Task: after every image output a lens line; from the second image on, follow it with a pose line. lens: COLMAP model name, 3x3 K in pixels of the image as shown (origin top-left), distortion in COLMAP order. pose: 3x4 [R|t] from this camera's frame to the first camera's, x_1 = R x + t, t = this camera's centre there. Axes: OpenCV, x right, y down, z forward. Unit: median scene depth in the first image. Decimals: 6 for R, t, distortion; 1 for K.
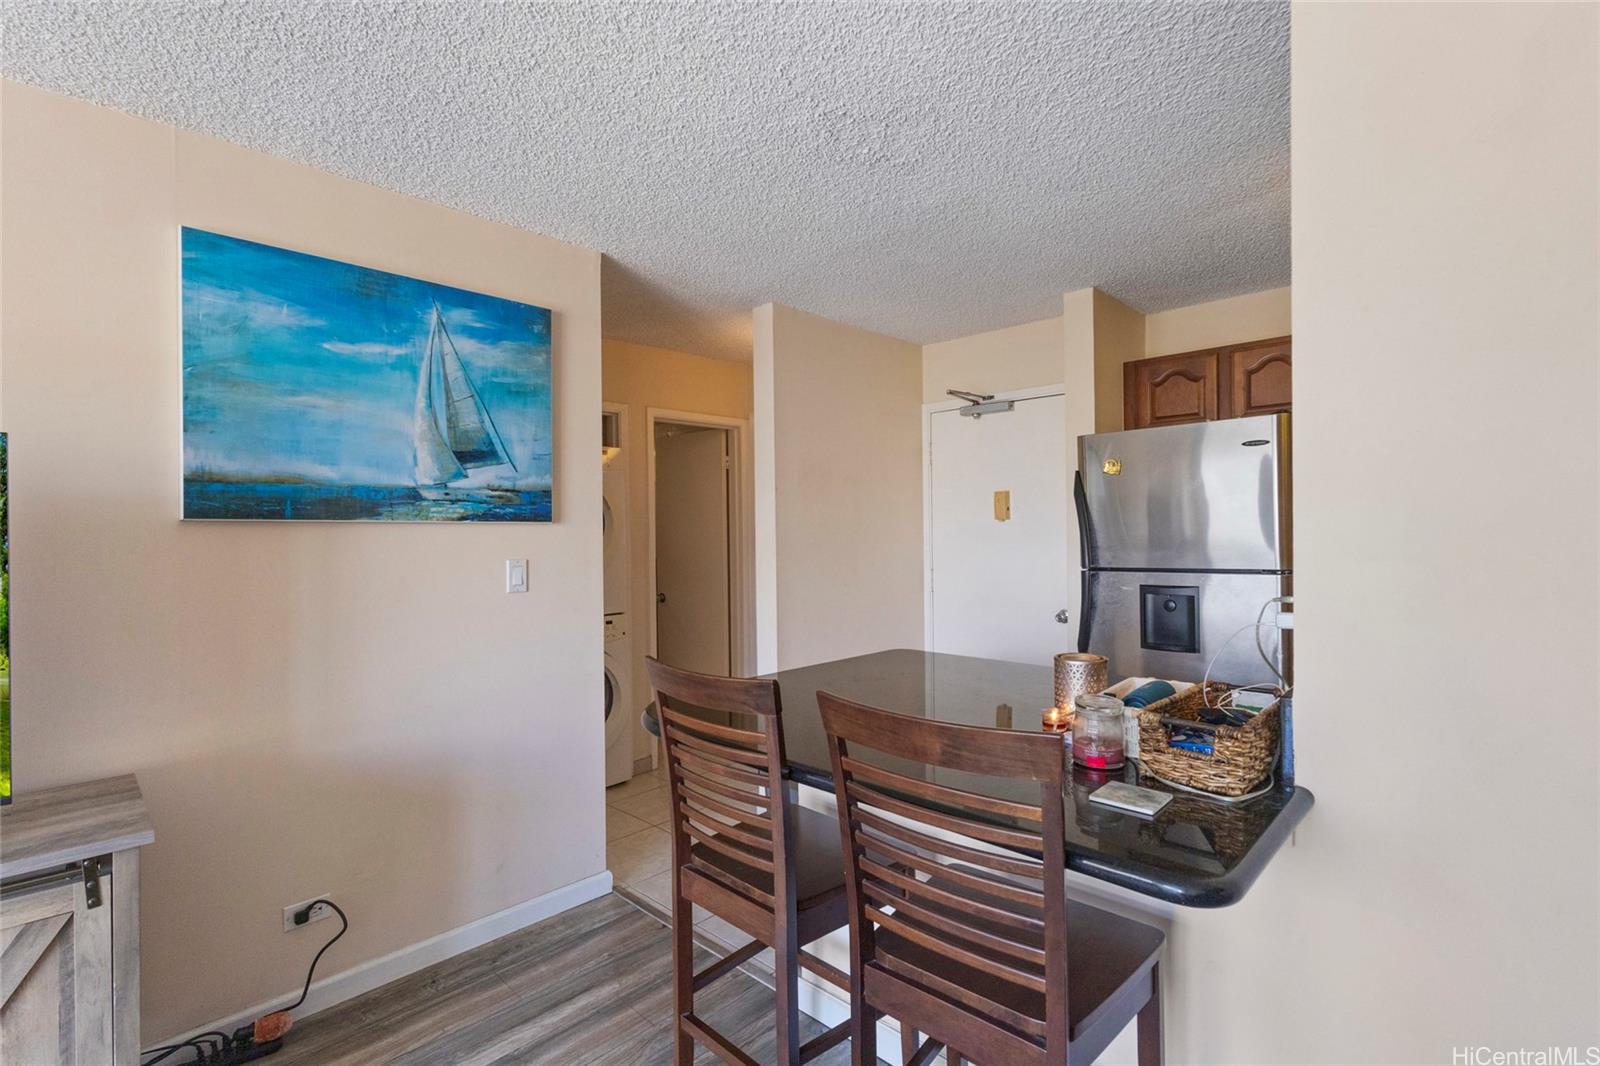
lens RADIAL K [[737.7, 0, 793.6], [0, 737.7, 536.5], [0, 0, 1]] dist [-0.003750, 0.003371]
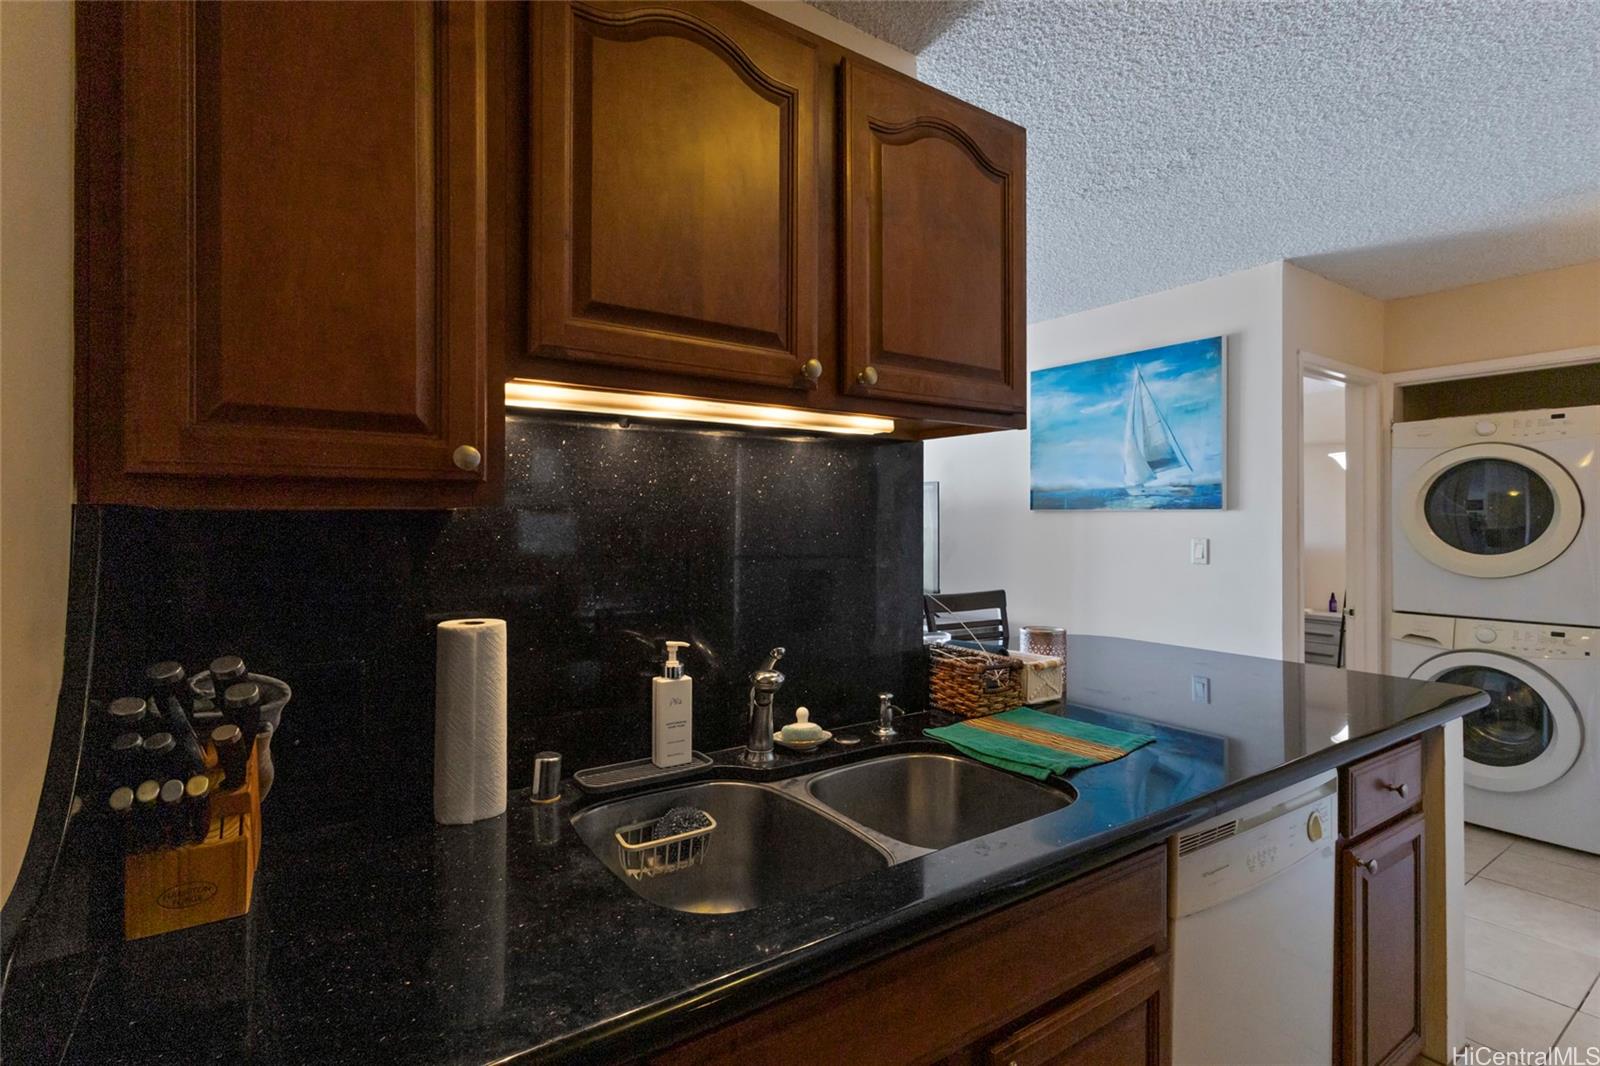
lens RADIAL K [[737.7, 0, 796.3], [0, 737.7, 522.4], [0, 0, 1]] dist [-0.003750, 0.003371]
pose [[-0.194014, 0.017440, -0.980844, 1.093727], [-0.002911, 0.999827, 0.018354, -0.019657], [0.980994, 0.006416, -0.193930, 0.591196]]
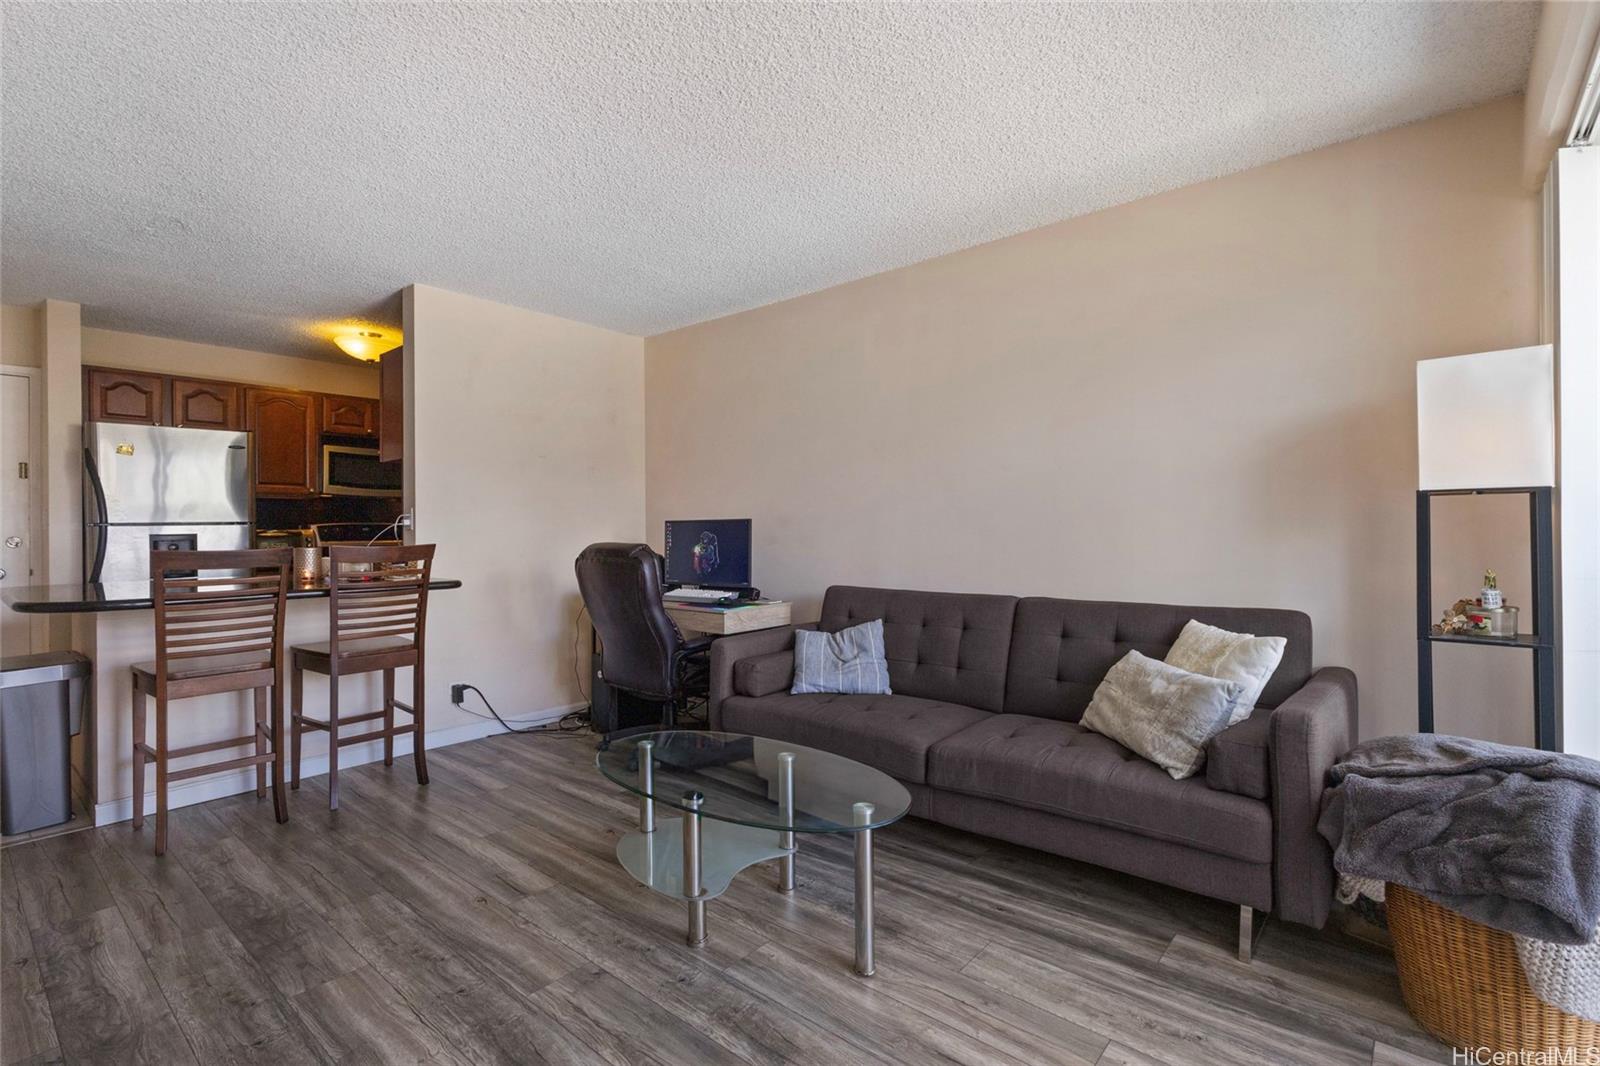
lens RADIAL K [[737.7, 0, 790.6], [0, 737.7, 520.3], [0, 0, 1]] dist [-0.003750, 0.003371]
pose [[-0.070290, 0.021551, 0.997294, -1.243021], [0.015360, 0.999671, -0.020520, 0.102520], [-0.997408, 0.013876, -0.070598, -0.153445]]
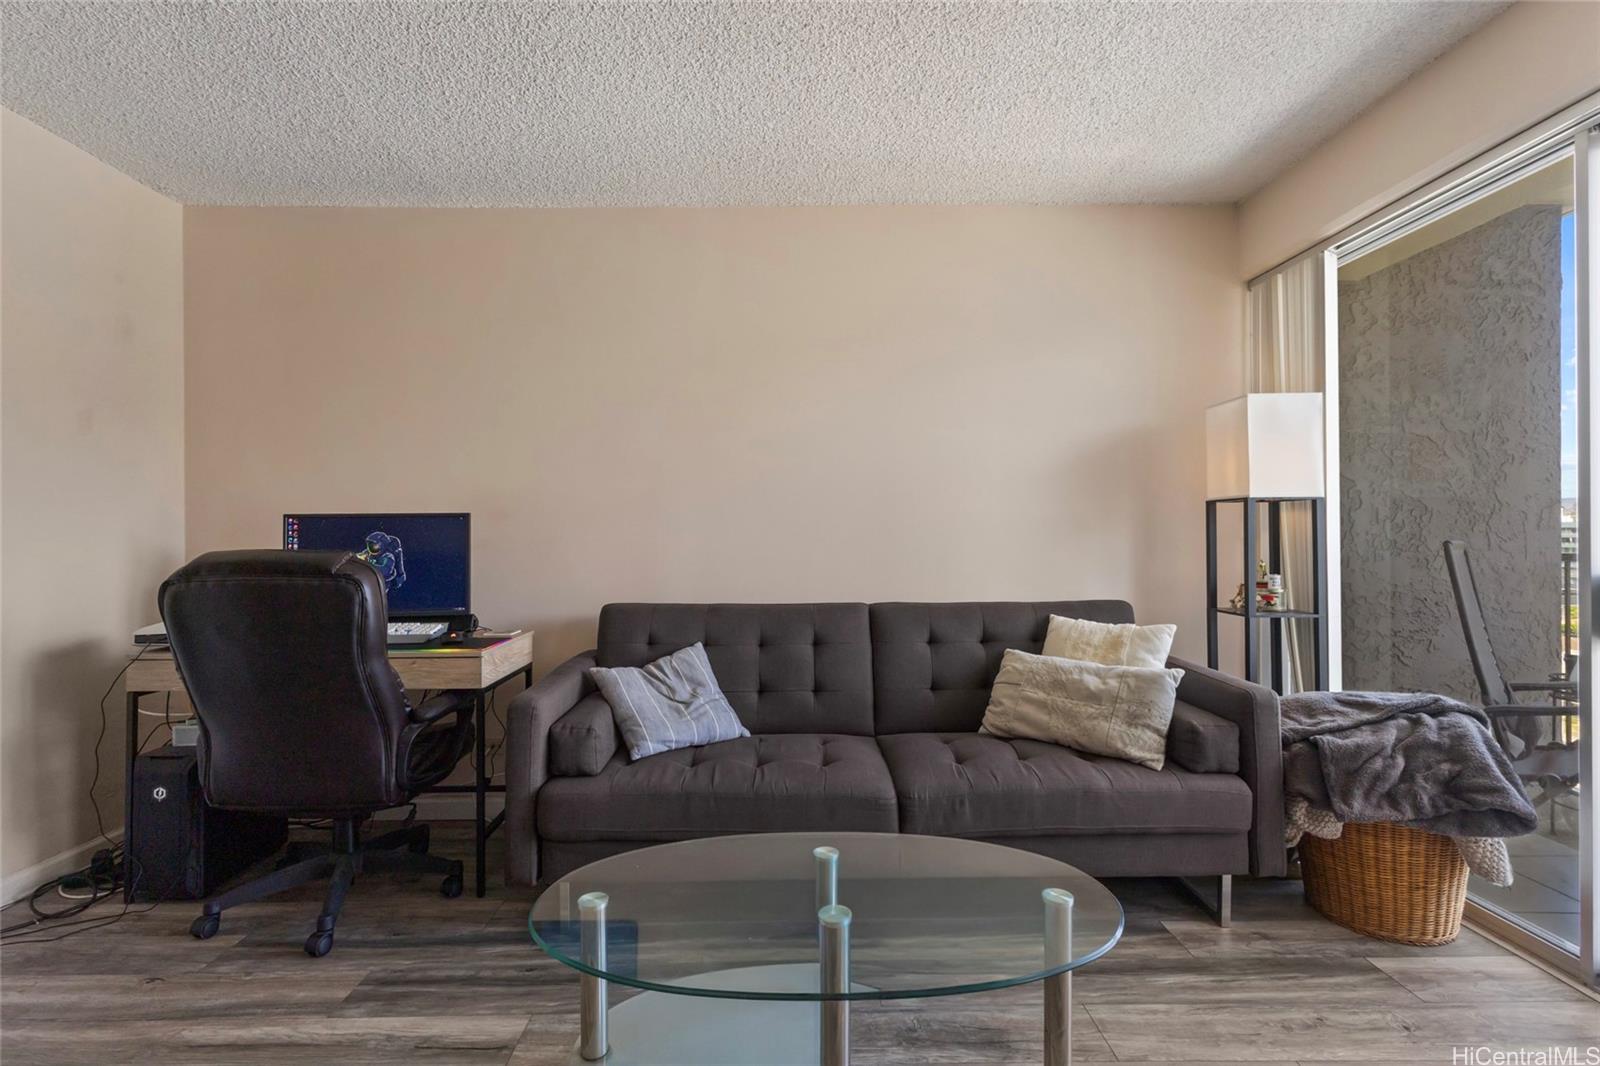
lens RADIAL K [[770.9, 0, 788.0], [0, 770.9, 510.8], [0, 0, 1]] dist [0.013530, -0.002887]
pose [[-0.711502, 0.034875, 0.701818, -0.776476], [0.016135, 0.999315, -0.033301, 0.107538], [-0.702498, -0.012370, -0.711578, 0.295014]]
